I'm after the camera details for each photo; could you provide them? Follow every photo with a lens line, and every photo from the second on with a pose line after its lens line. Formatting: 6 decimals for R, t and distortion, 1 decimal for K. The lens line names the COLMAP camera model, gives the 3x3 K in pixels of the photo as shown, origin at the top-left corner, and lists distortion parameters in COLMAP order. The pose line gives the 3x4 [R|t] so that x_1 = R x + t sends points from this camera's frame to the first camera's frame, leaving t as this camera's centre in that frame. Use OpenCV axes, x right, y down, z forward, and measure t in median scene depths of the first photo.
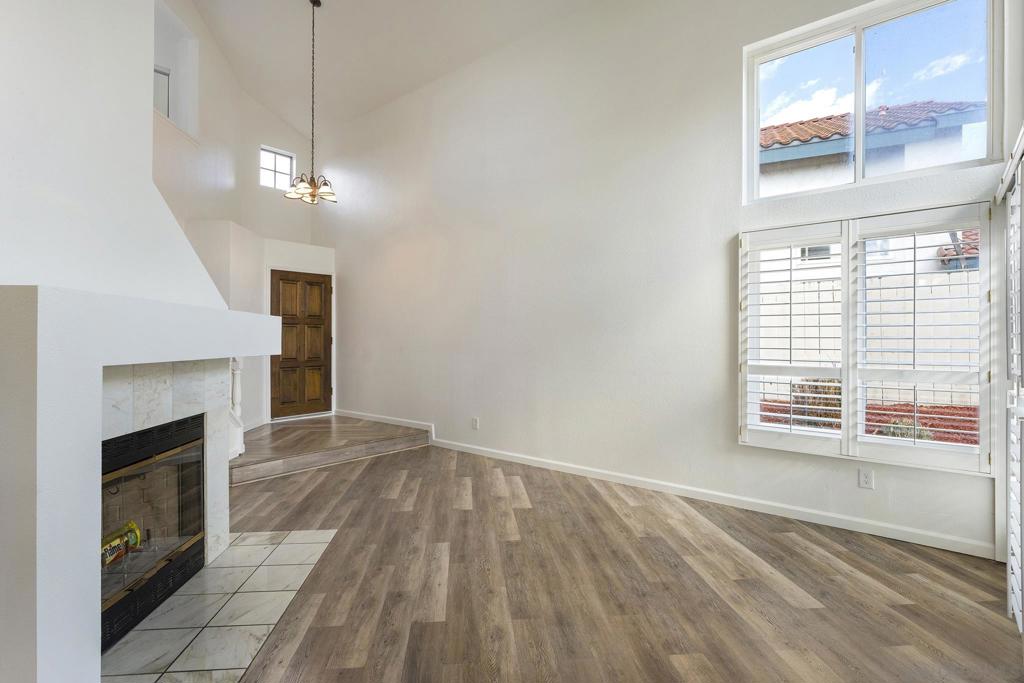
lens RADIAL K [[494.8, 0, 517.6], [0, 494.8, 338.6], [0, 0, 1]] dist [0.004735, 0.000314]
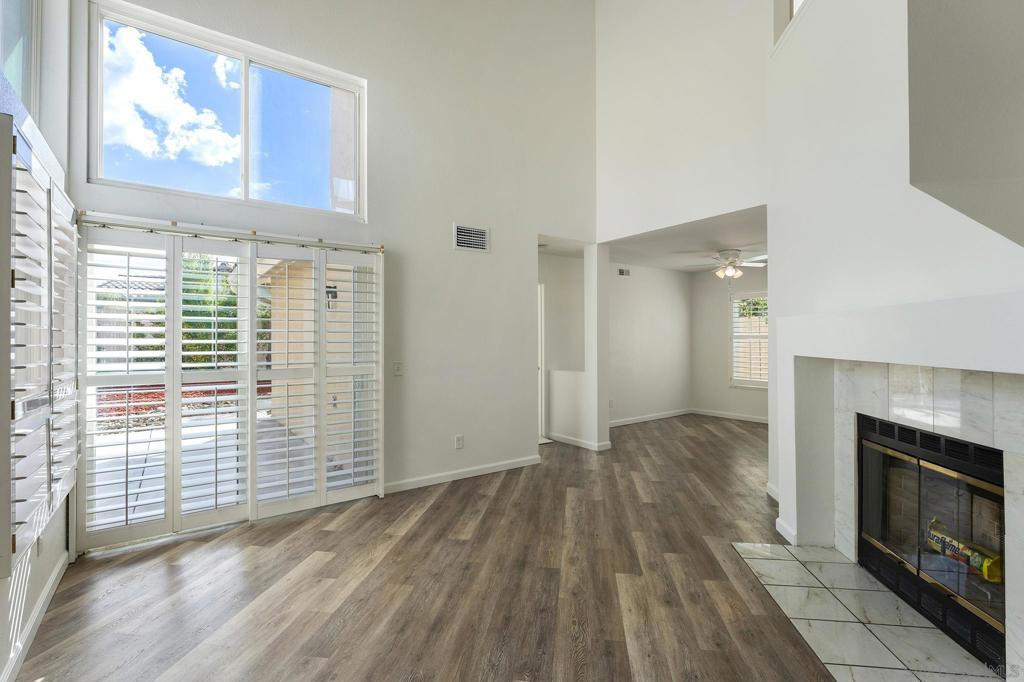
lens RADIAL K [[454.5, 0, 509.5], [0, 454.5, 344.2], [0, 0, 1]] dist [0.002493, 0.000674]
pose [[-0.965999, 0.005664, 0.258484, -0.147691], [0.007592, 0.999950, 0.006459, -0.001537], [-0.258435, 0.008202, -0.965994, 1.693847]]
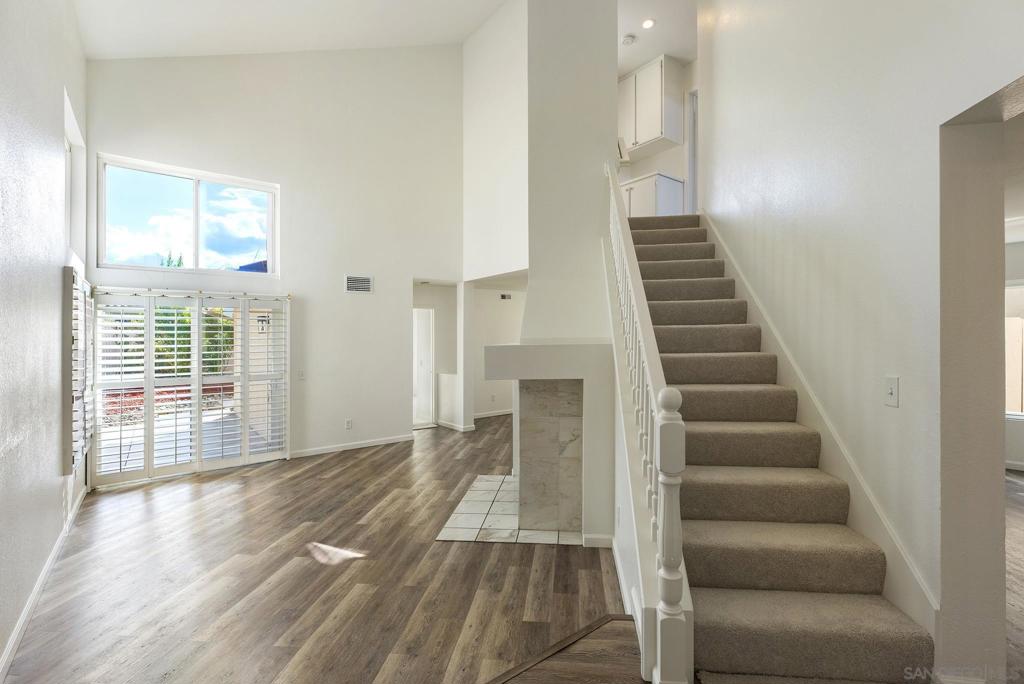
lens RADIAL K [[454.5, 0, 505.7], [0, 454.5, 336.8], [0, 0, 1]] dist [0.002493, 0.000674]
pose [[-0.970102, 0.019784, 0.241891, -0.888650], [0.018372, 0.999798, -0.008092, -0.063160], [-0.242002, -0.003407, -0.970270, 2.251081]]
